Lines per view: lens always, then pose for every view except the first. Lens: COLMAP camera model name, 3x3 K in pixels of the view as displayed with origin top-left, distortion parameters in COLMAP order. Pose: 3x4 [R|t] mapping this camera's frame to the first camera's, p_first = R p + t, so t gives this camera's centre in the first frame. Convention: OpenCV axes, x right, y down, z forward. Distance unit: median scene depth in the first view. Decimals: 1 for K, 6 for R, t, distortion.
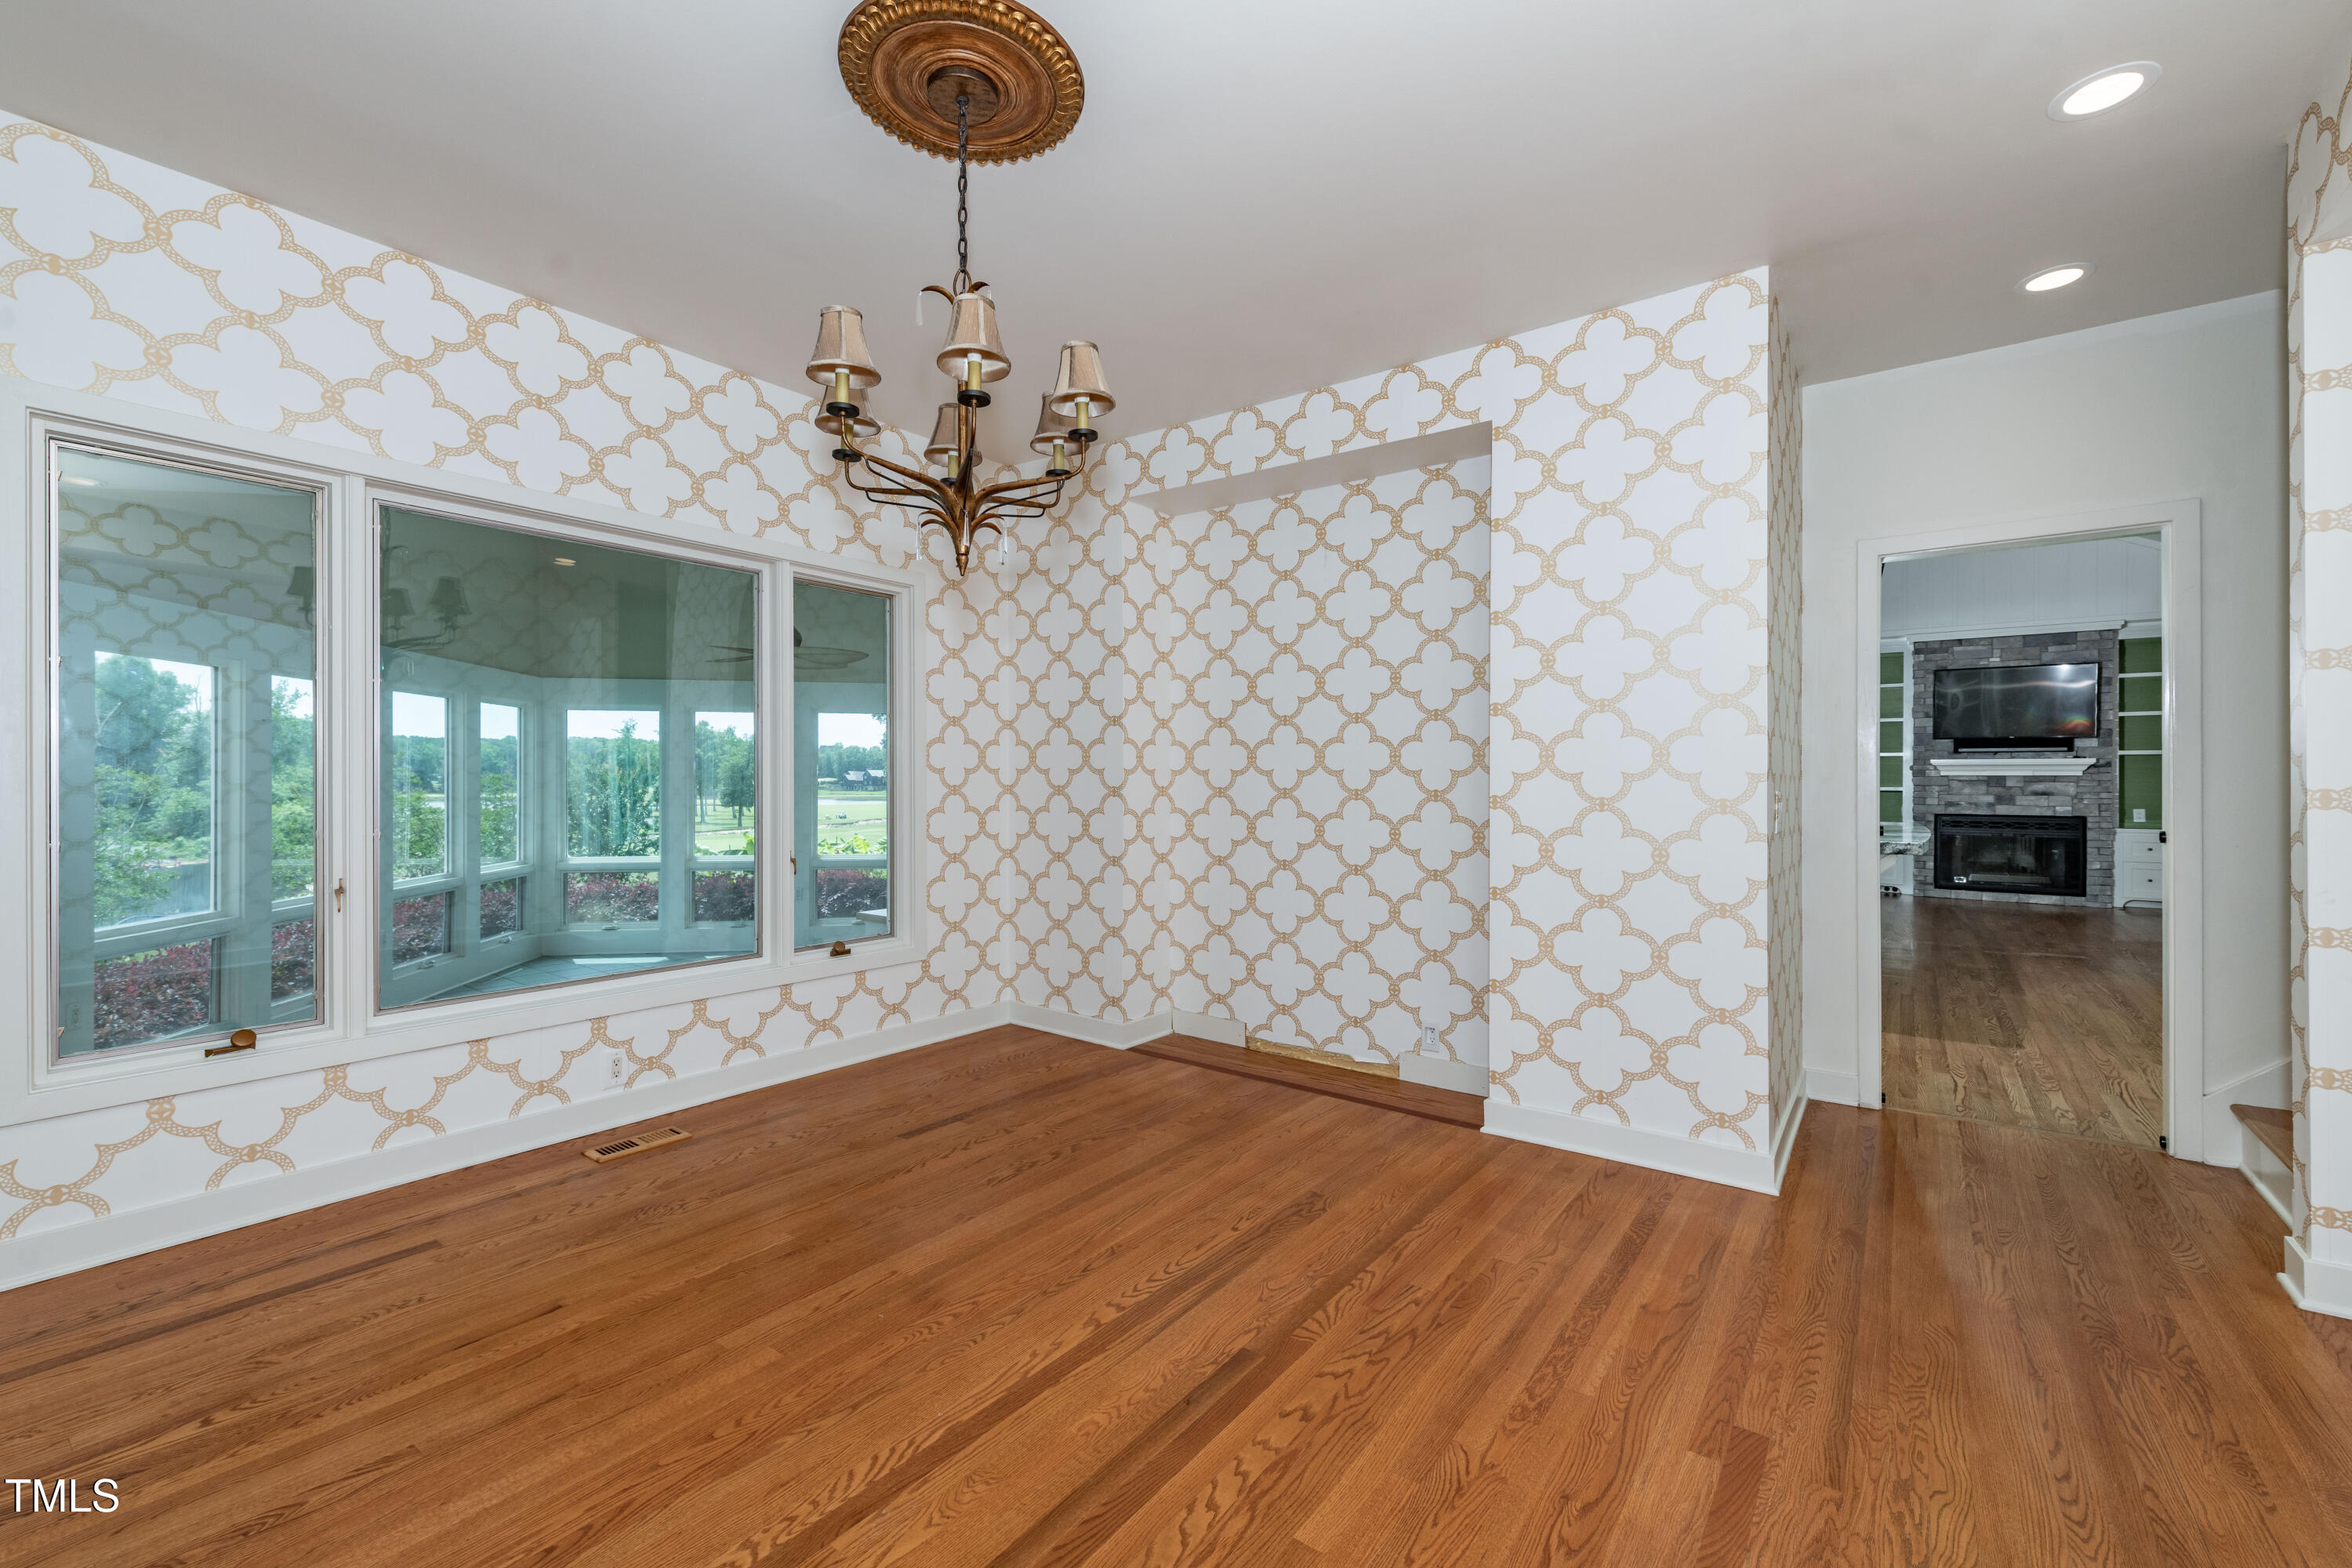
lens RADIAL K [[957.8, 0, 1182.1], [0, 957.8, 787.3], [0, 0, 1]] dist [0.009066, -0.000975]
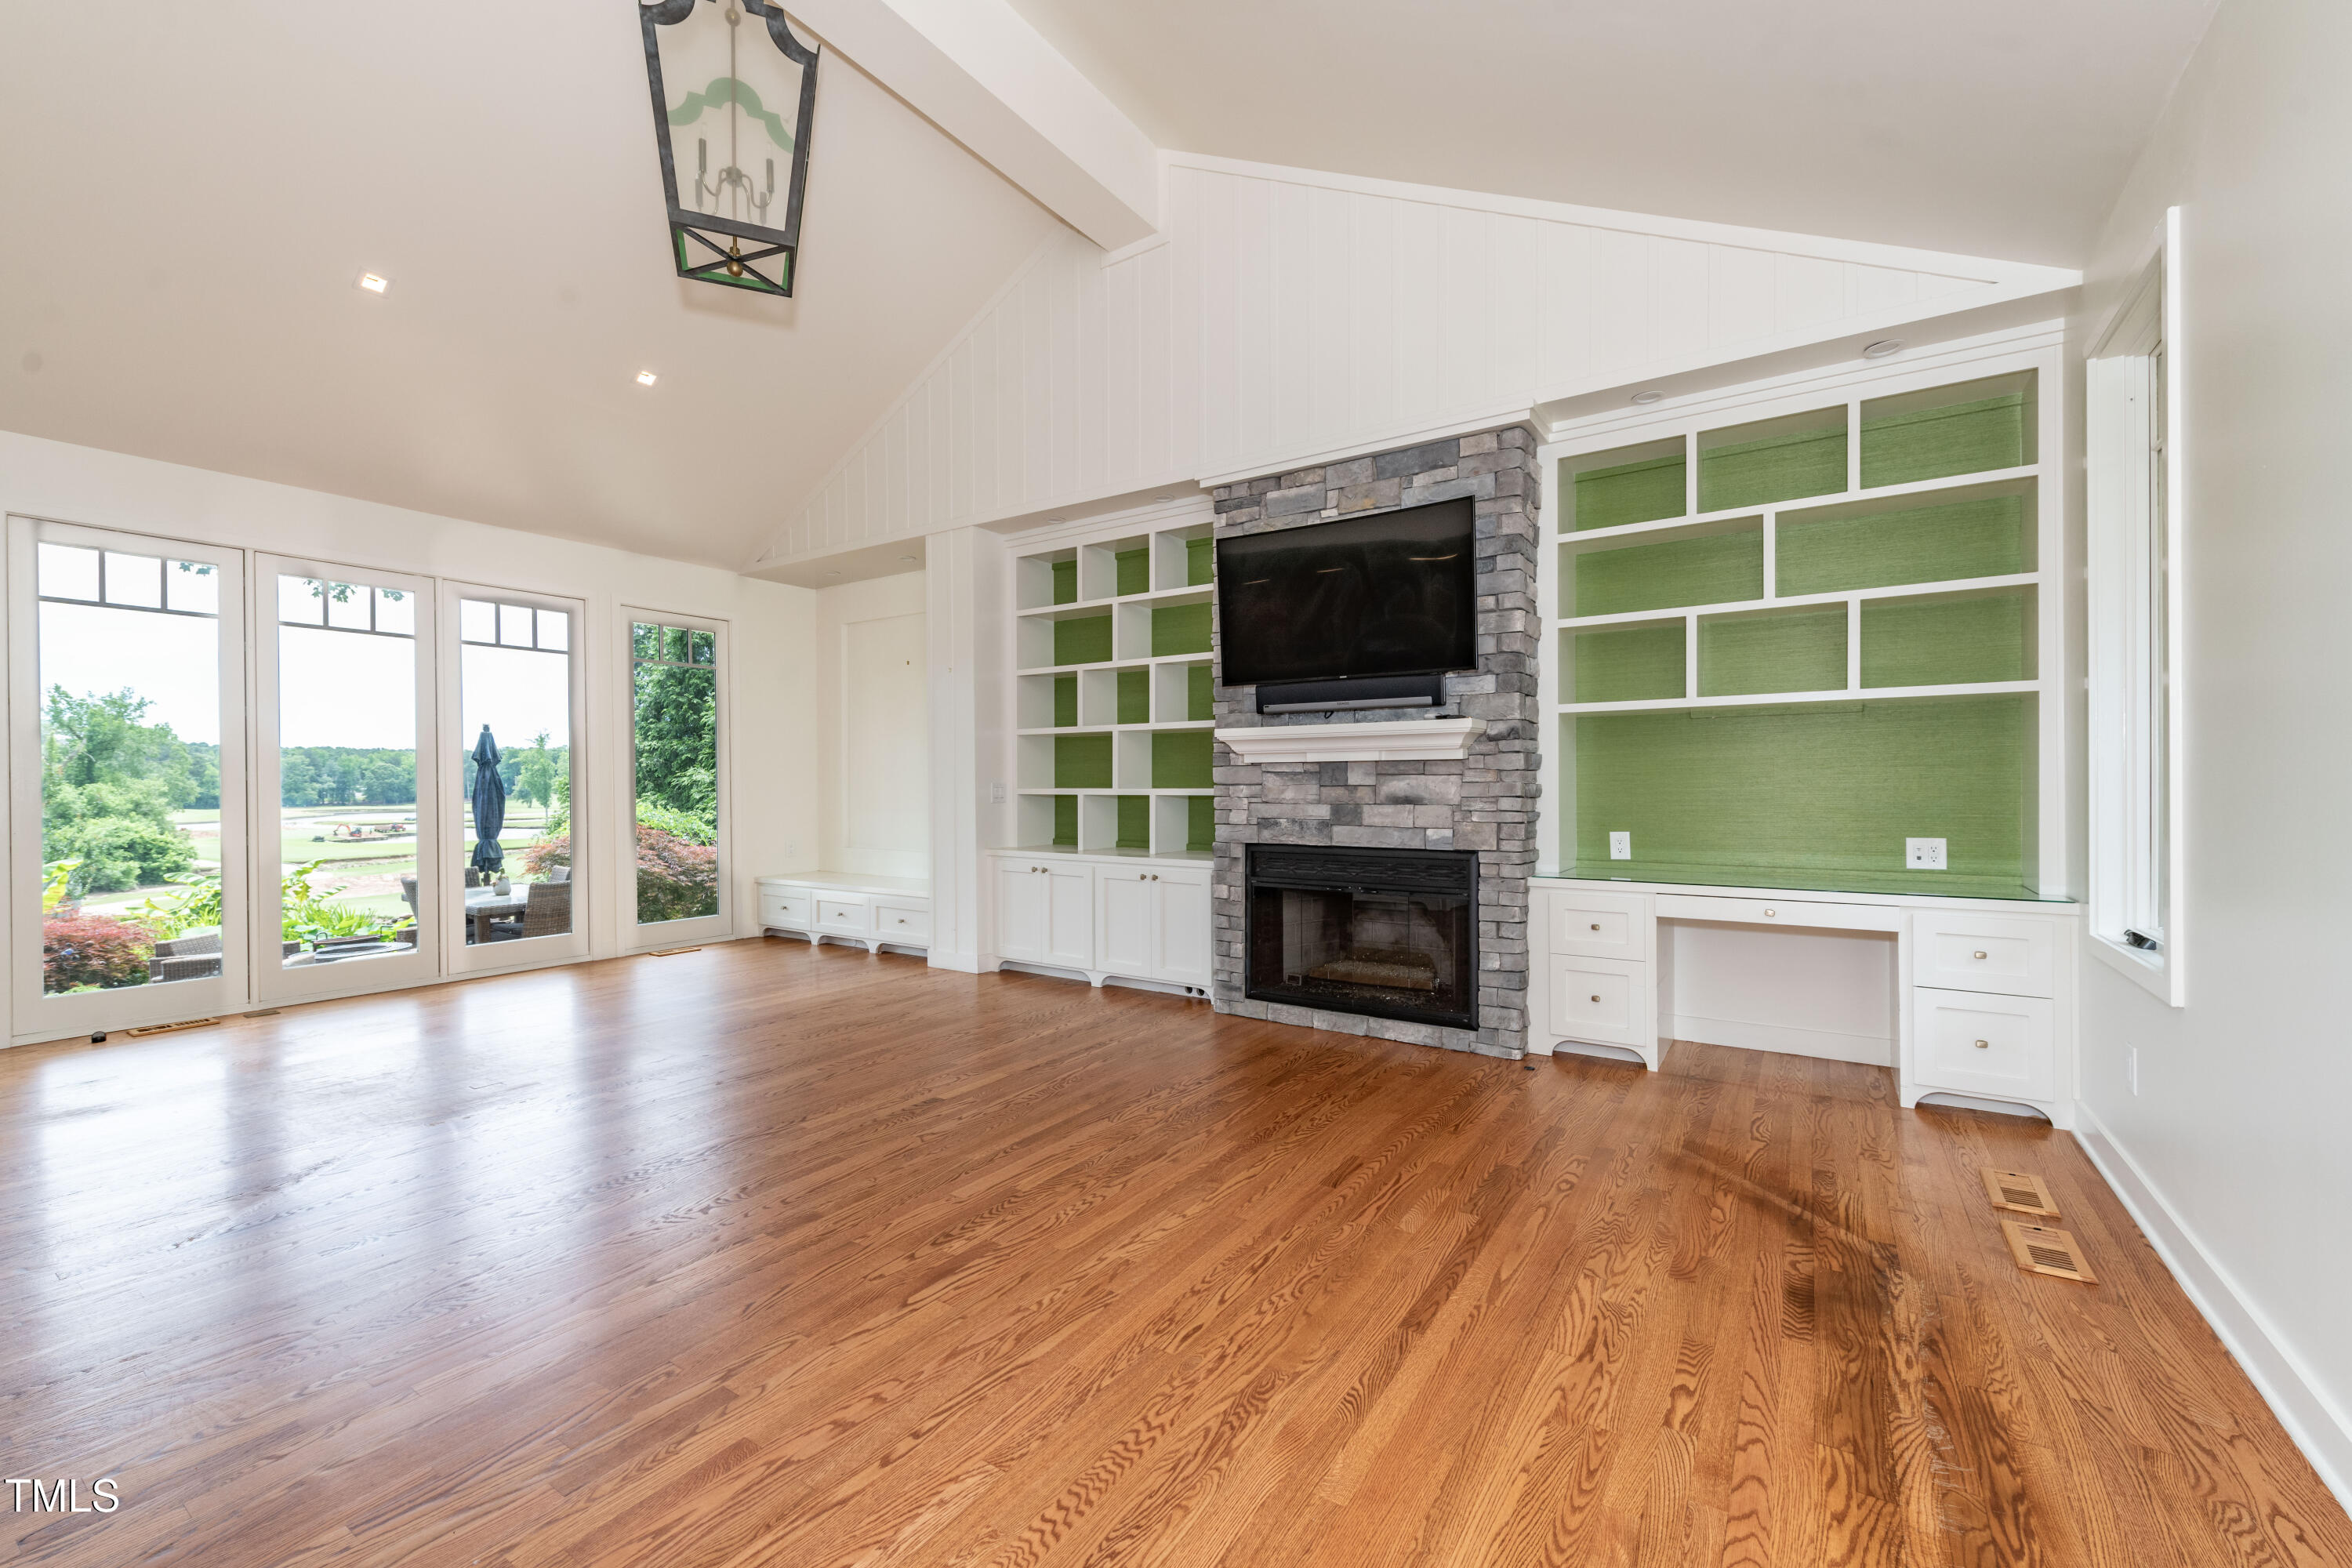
lens RADIAL K [[957.8, 0, 1161.2], [0, 957.8, 790.6], [0, 0, 1]] dist [0.009066, -0.000975]
pose [[0.999138, -0.001837, 0.041469, 0.750551], [0.002156, 0.999968, -0.007656, 0.005263], [-0.041454, 0.007739, 0.999110, 0.547300]]
